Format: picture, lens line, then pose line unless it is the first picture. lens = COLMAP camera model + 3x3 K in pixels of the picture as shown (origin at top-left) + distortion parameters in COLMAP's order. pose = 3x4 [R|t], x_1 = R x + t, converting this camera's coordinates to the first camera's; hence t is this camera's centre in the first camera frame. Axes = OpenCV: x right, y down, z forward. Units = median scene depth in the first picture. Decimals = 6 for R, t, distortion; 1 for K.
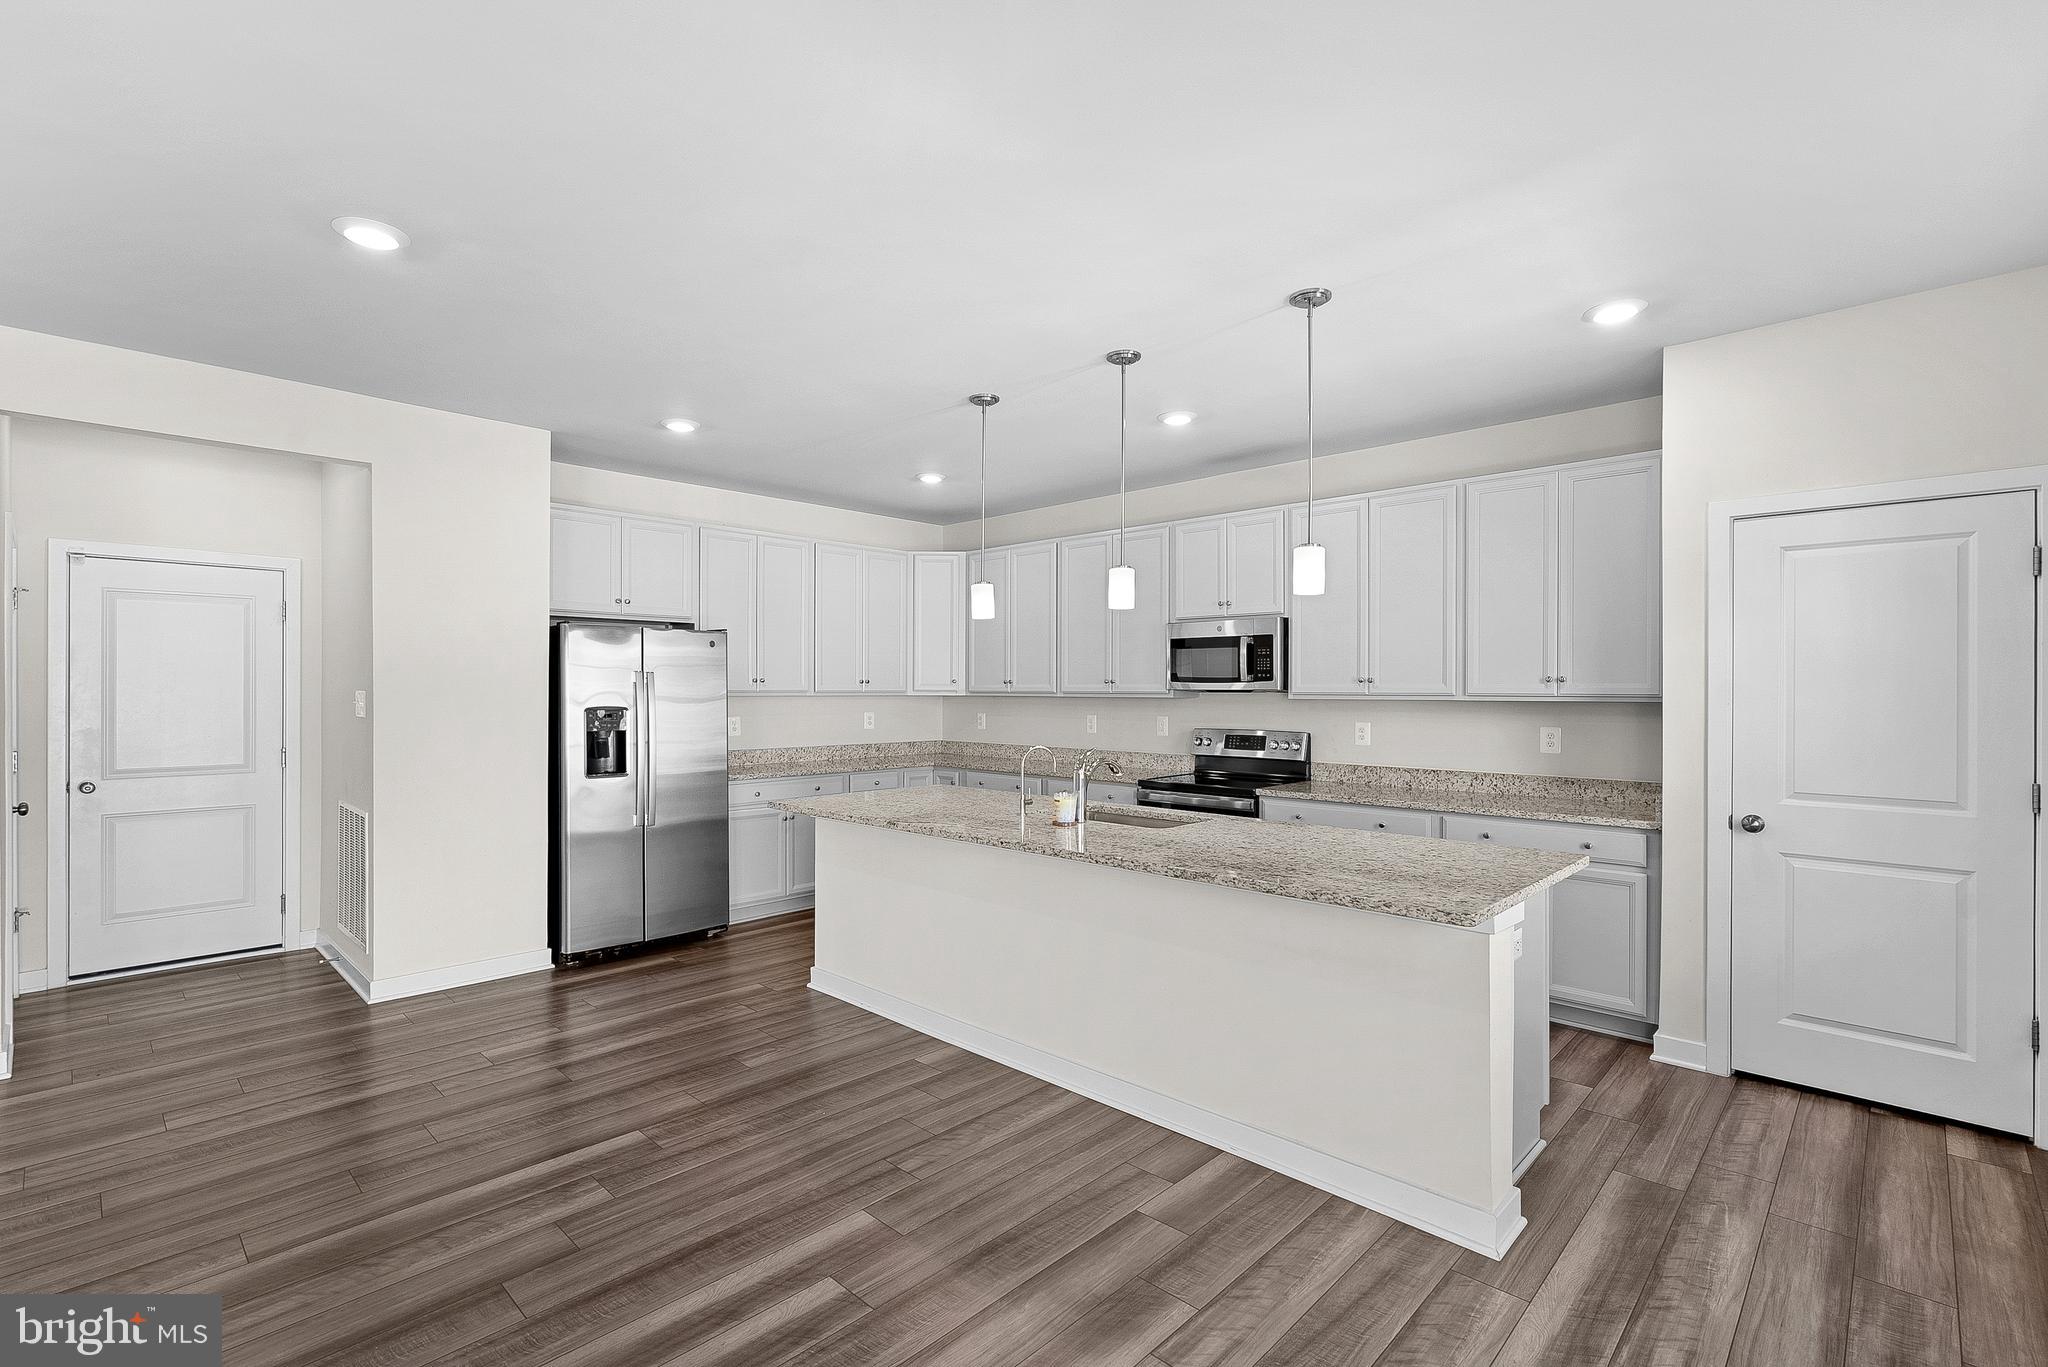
lens RADIAL K [[939.9, 0, 1024.7], [0, 939.9, 696.8], [0, 0, 1]] dist [-0.002756, 0.001090]
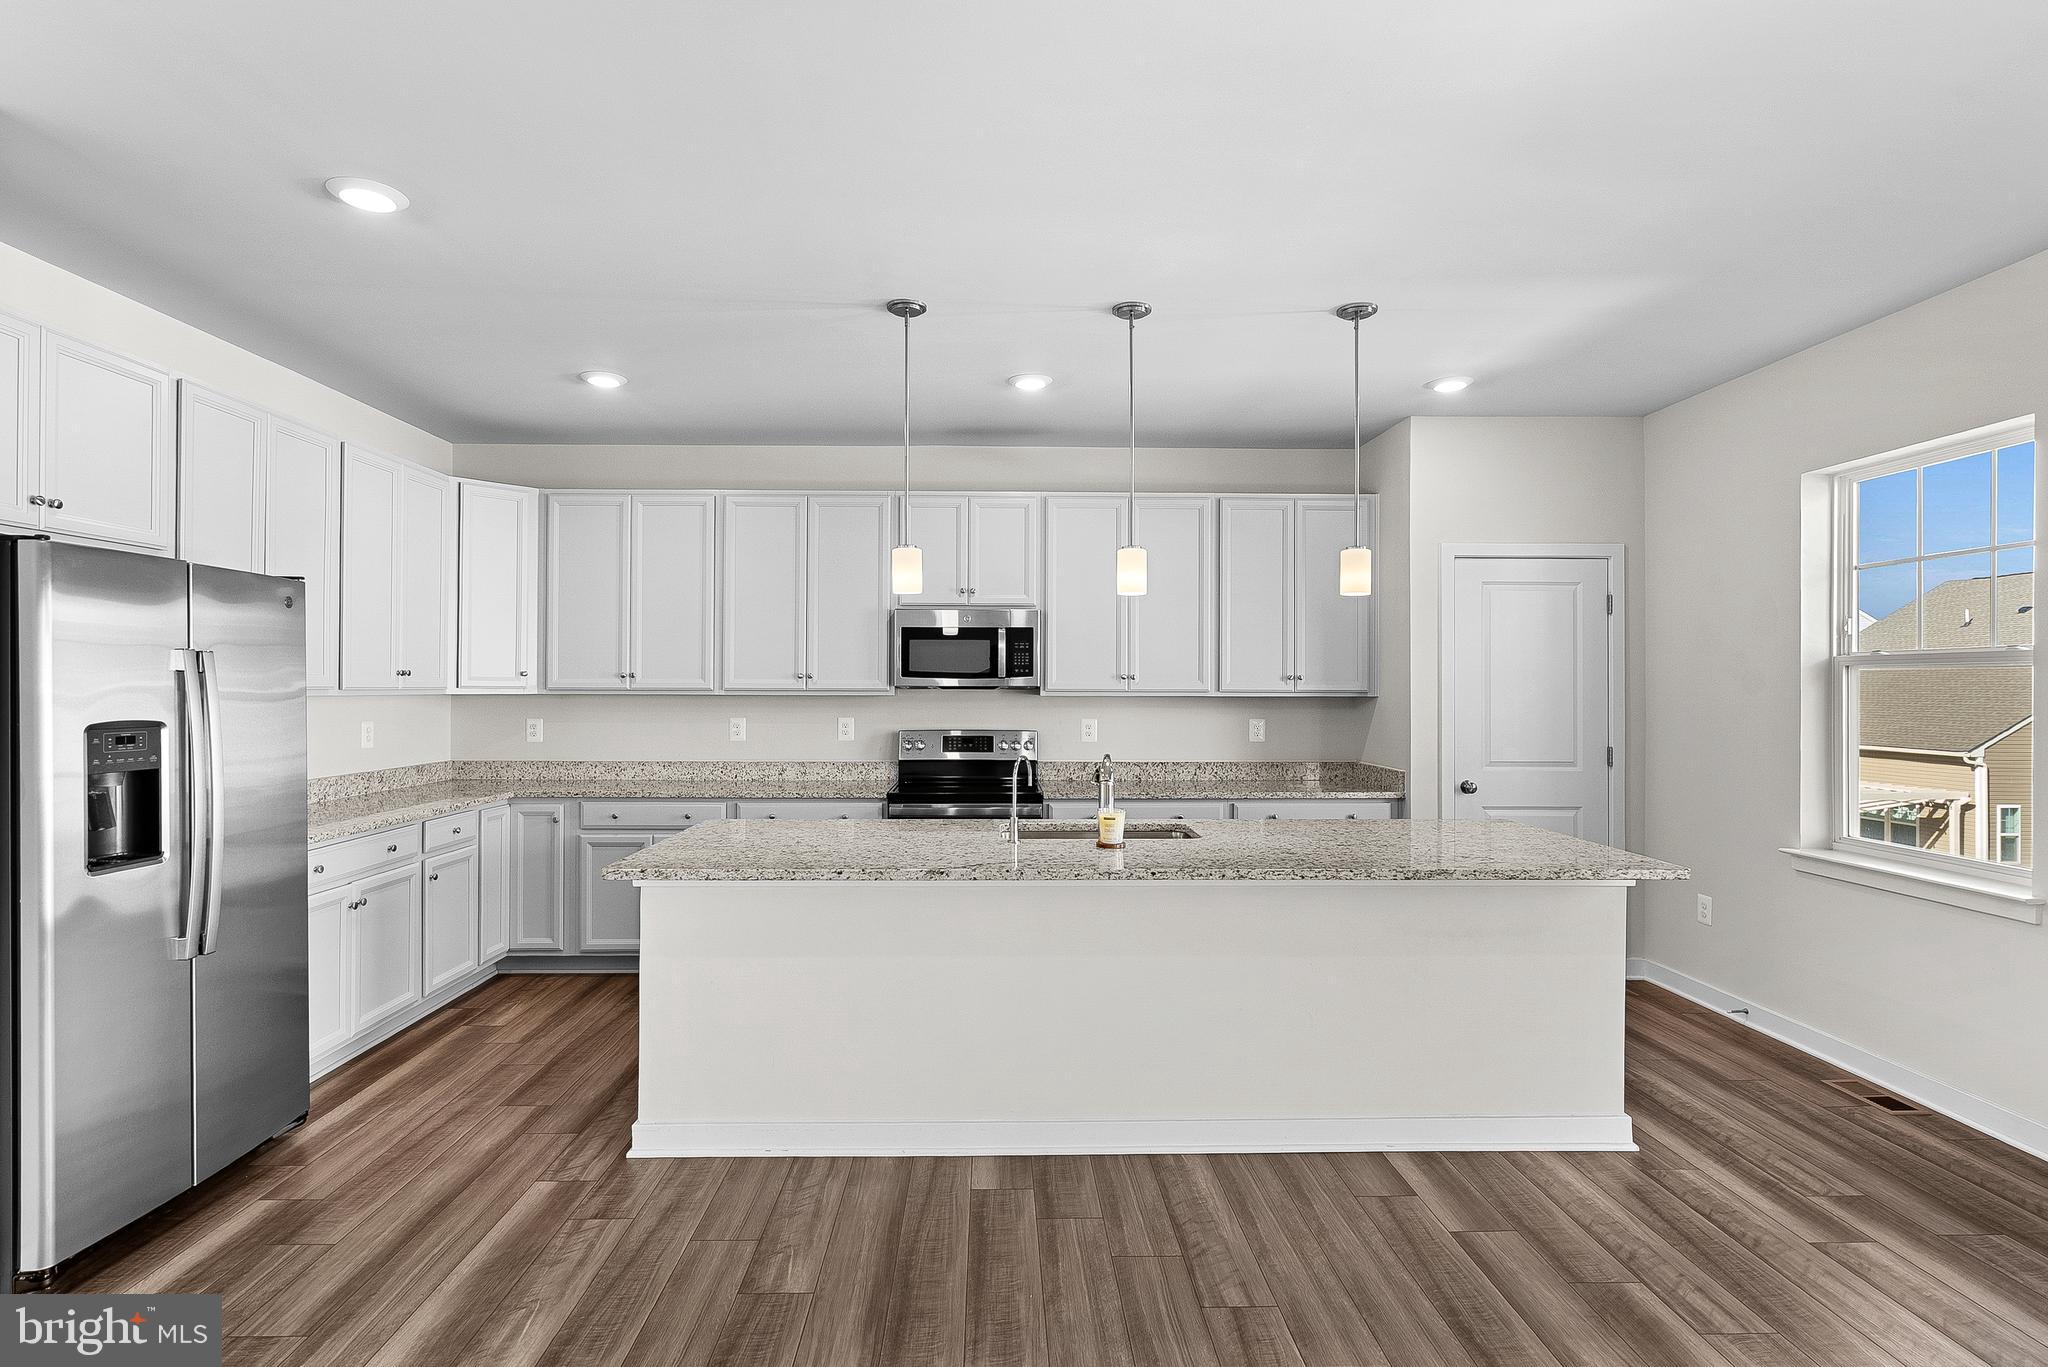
lens RADIAL K [[1015.2, 0, 1020.7], [0, 1015.2, 674.3], [0, 0, 1]] dist [-0.004610, 0.001262]
pose [[0.704281, 0.008442, 0.709871, -0.529468], [0.004523, 0.999856, -0.016378, -0.003251], [-0.709907, 0.014745, 0.704141, 0.329299]]
